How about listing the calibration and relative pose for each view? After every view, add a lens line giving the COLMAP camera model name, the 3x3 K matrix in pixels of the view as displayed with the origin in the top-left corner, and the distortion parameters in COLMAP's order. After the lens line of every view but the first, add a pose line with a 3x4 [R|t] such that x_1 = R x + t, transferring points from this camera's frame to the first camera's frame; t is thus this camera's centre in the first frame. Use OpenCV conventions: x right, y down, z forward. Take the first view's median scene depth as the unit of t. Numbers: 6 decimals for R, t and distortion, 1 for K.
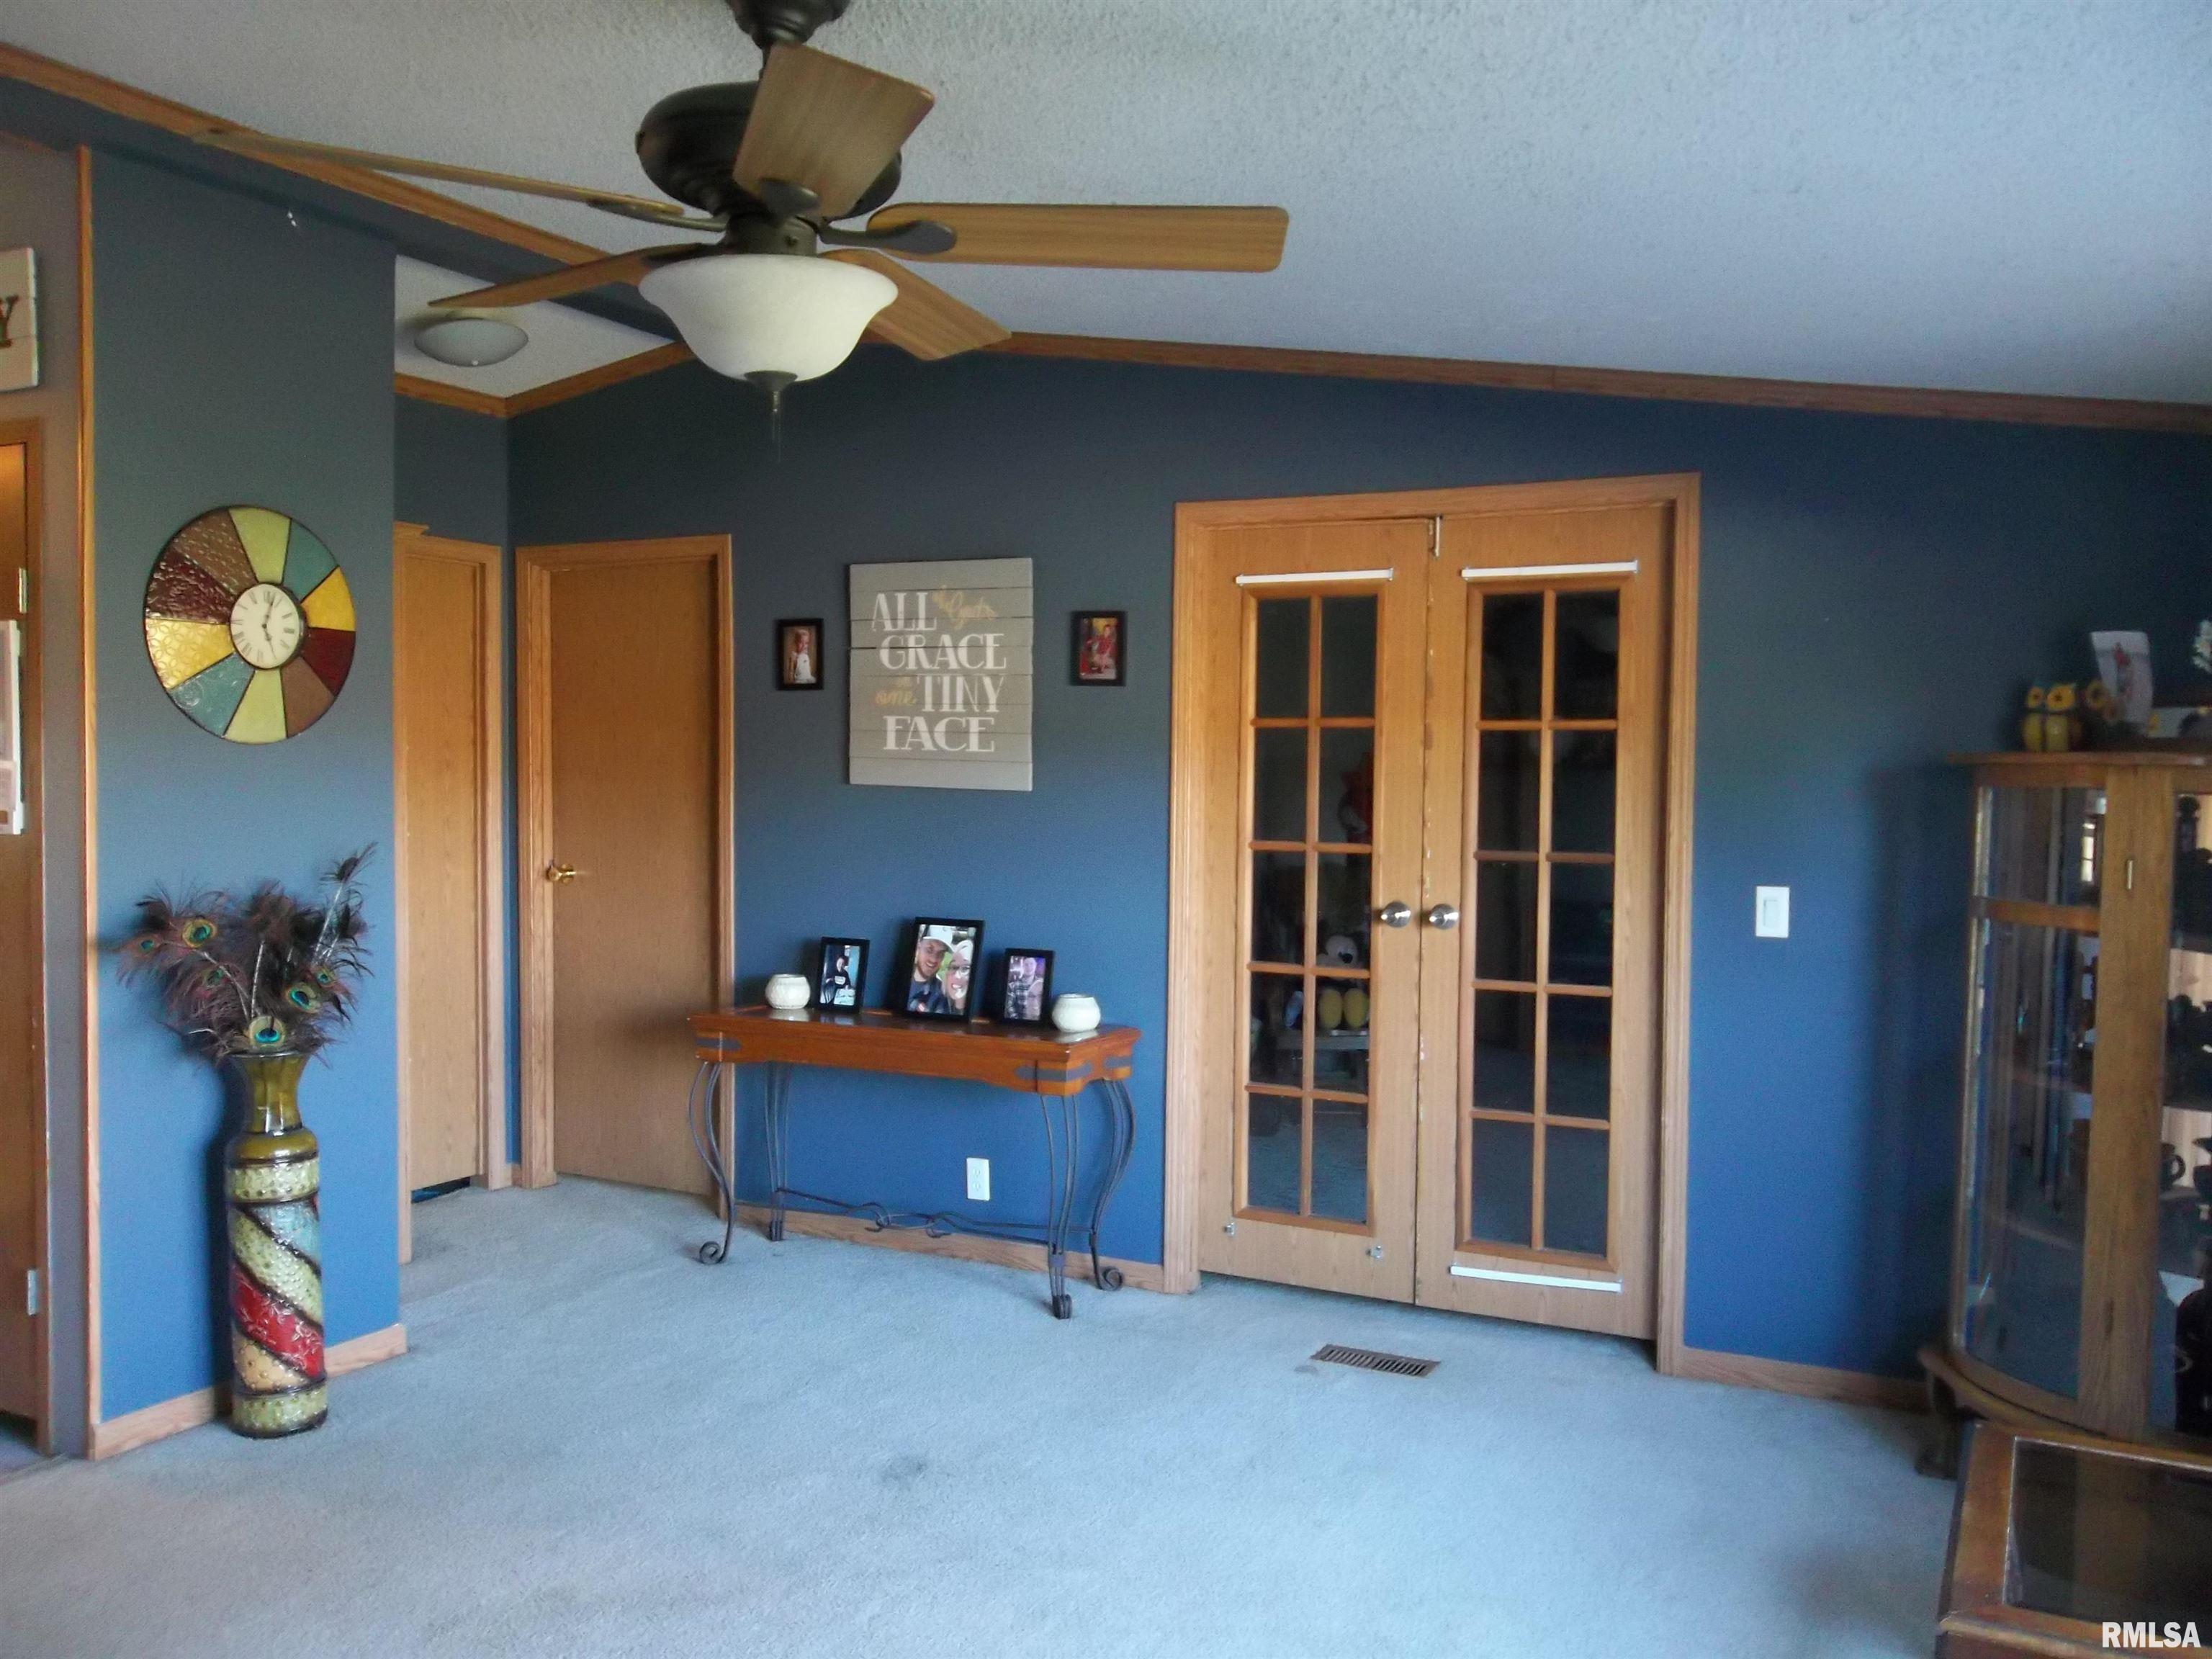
lens RADIAL K [[1758.9, 0, 1106.0], [0, 1758.9, 829.5], [0, 0, 1]] dist [-0.002001, -0.005246]
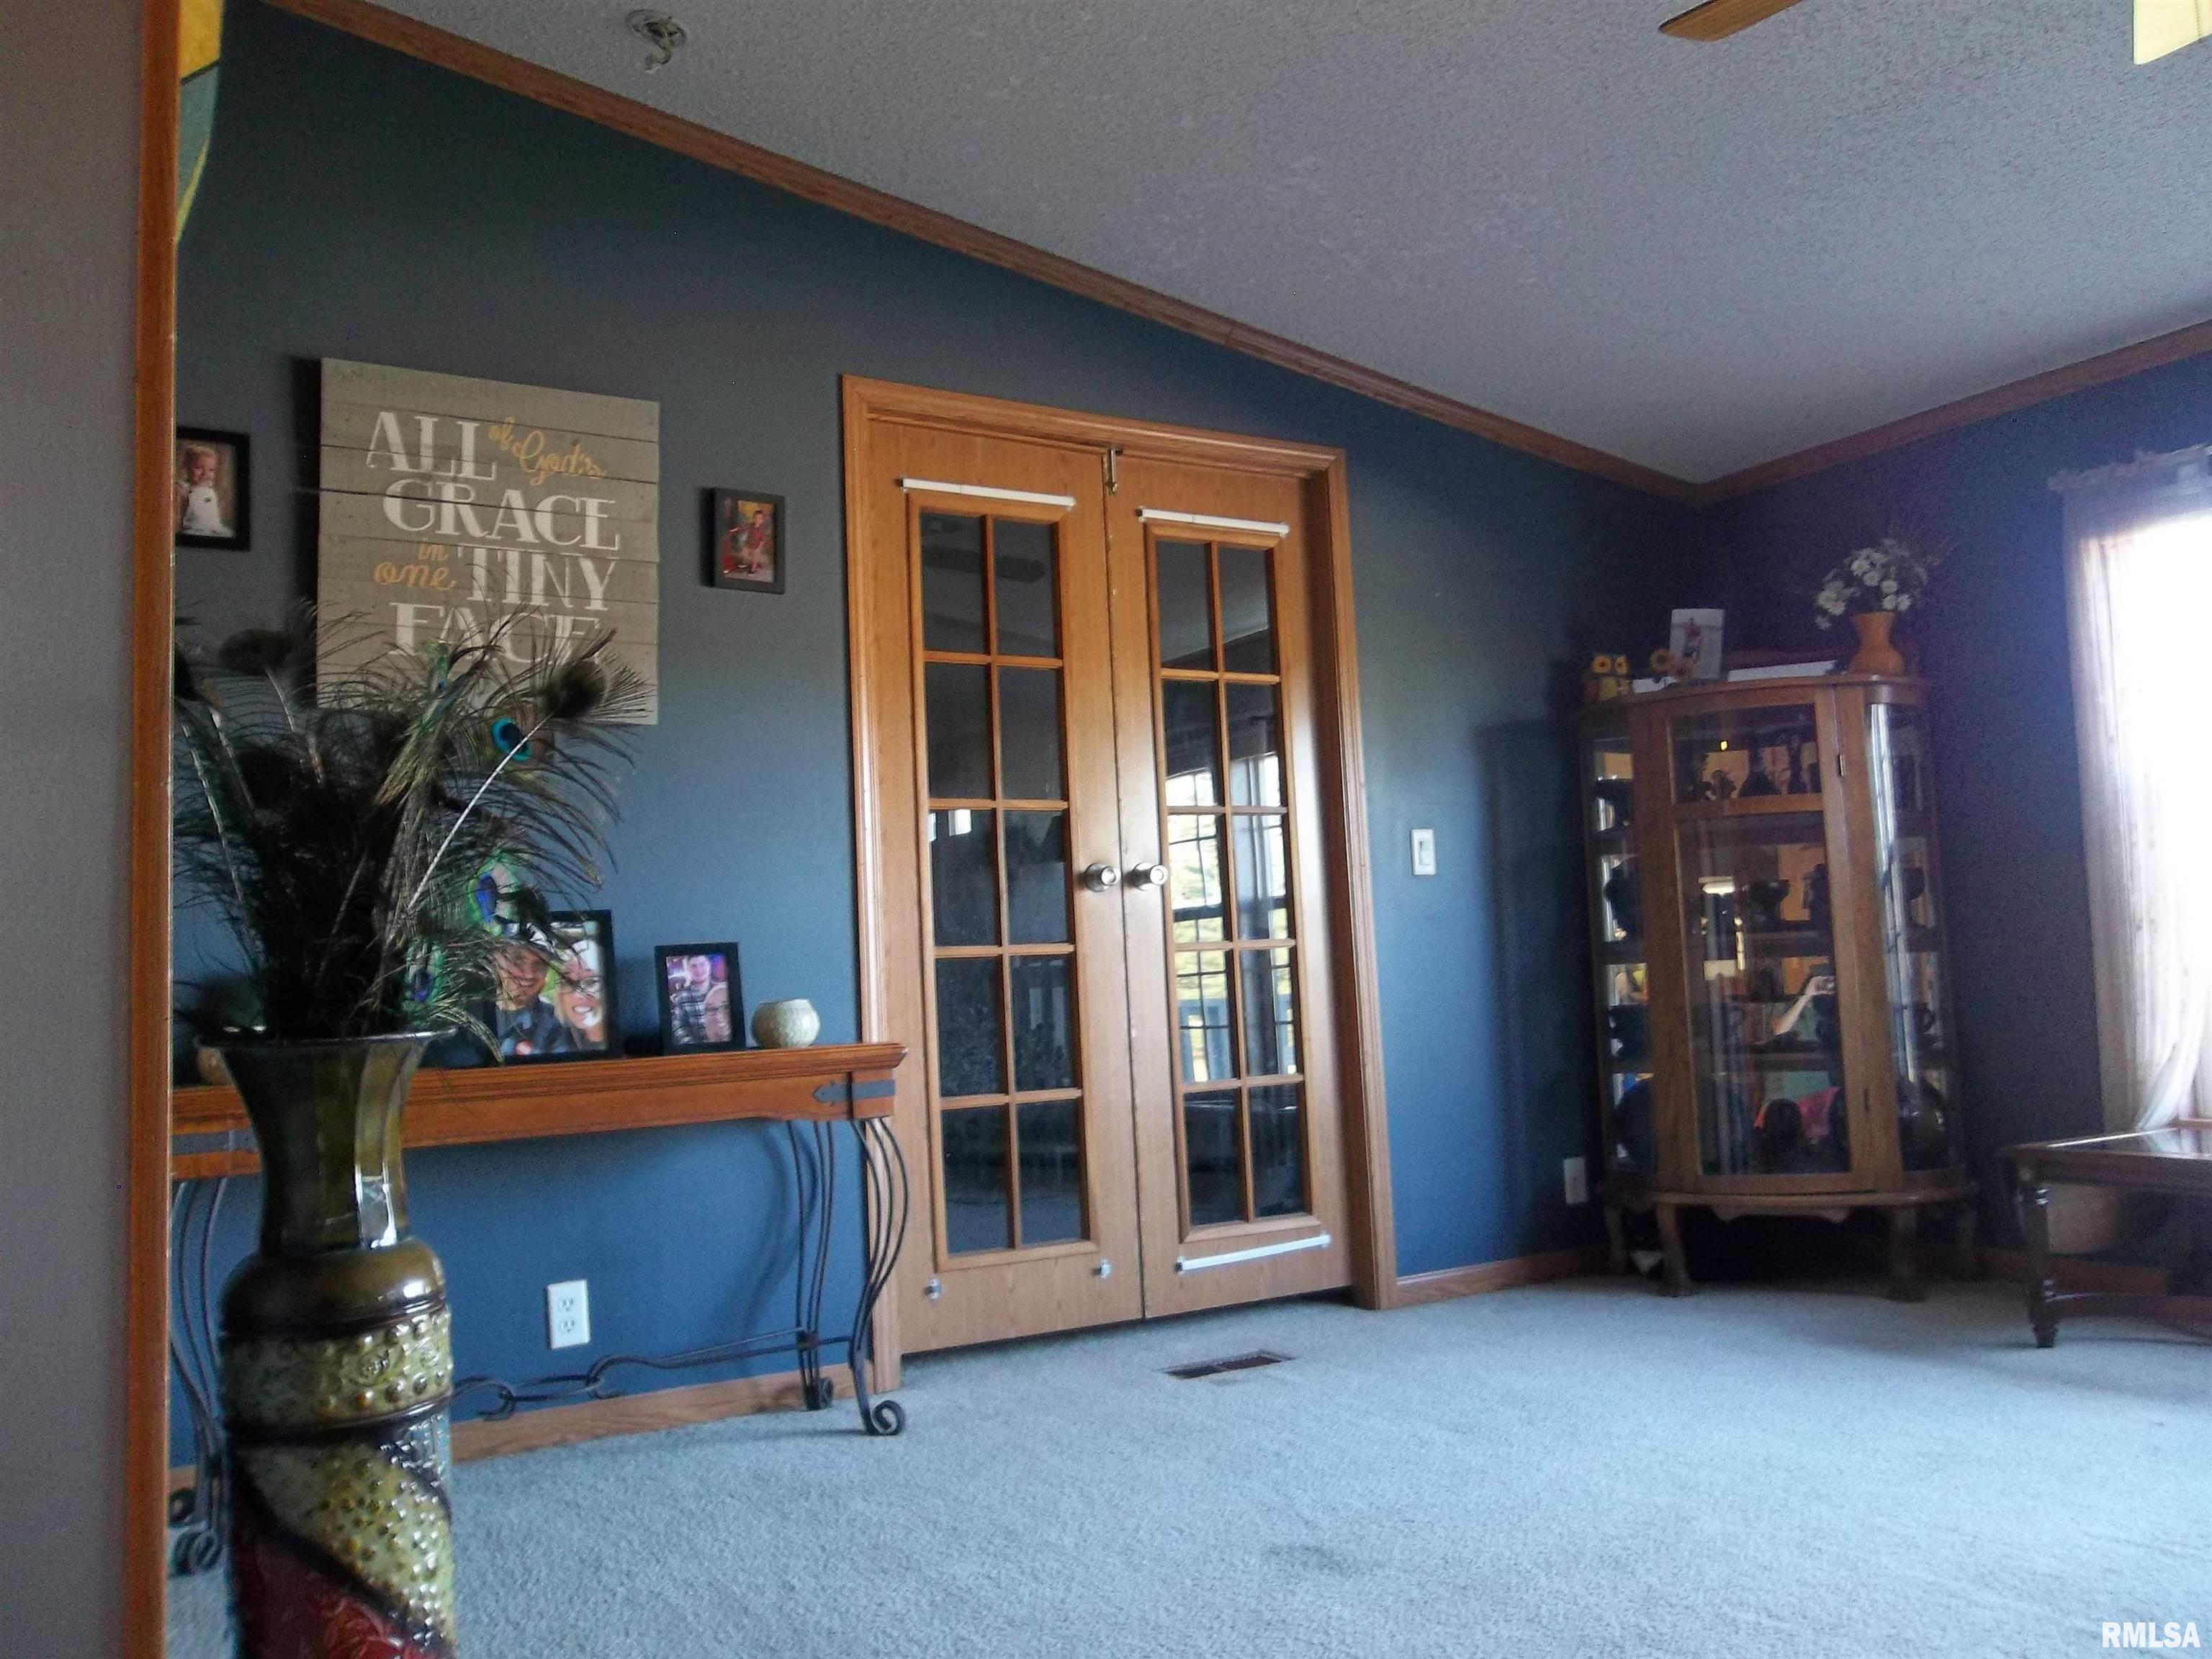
lens RADIAL K [[1758.9, 0, 1106.0], [0, 1758.9, 829.5], [0, 0, 1]] dist [-0.002001, -0.005246]
pose [[0.540432, 0.034869, 0.840665, -0.538306], [0.073702, 0.993339, -0.088581, 0.095445], [-0.838154, 0.109831, 0.534262, 0.477902]]
